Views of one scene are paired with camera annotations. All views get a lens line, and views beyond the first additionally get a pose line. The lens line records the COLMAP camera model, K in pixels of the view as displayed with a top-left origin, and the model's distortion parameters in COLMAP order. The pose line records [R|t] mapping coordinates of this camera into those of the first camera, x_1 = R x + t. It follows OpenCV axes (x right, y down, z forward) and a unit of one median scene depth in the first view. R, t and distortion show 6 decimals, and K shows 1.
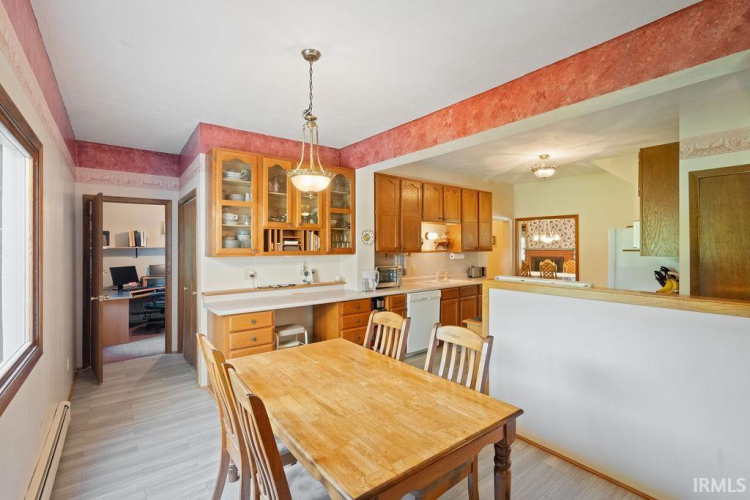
lens RADIAL K [[338.7, 0, 373.6], [0, 338.7, 247.9], [0, 0, 1]] dist [0.003184, 0.000284]
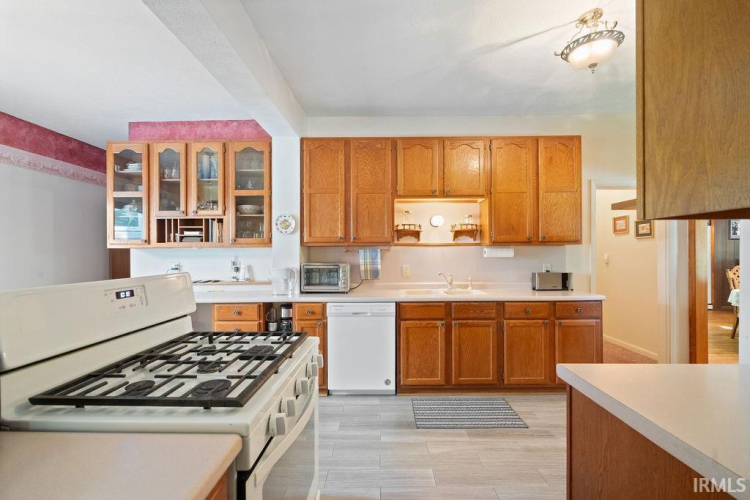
lens RADIAL K [[338.7, 0, 373.6], [0, 338.7, 247.9], [0, 0, 1]] dist [0.003184, 0.000284]
pose [[0.778751, -0.006988, -0.627295, 0.625463], [0.002076, 0.999961, -0.008563, 0.028834], [0.627330, 0.005366, 0.778735, 0.541572]]
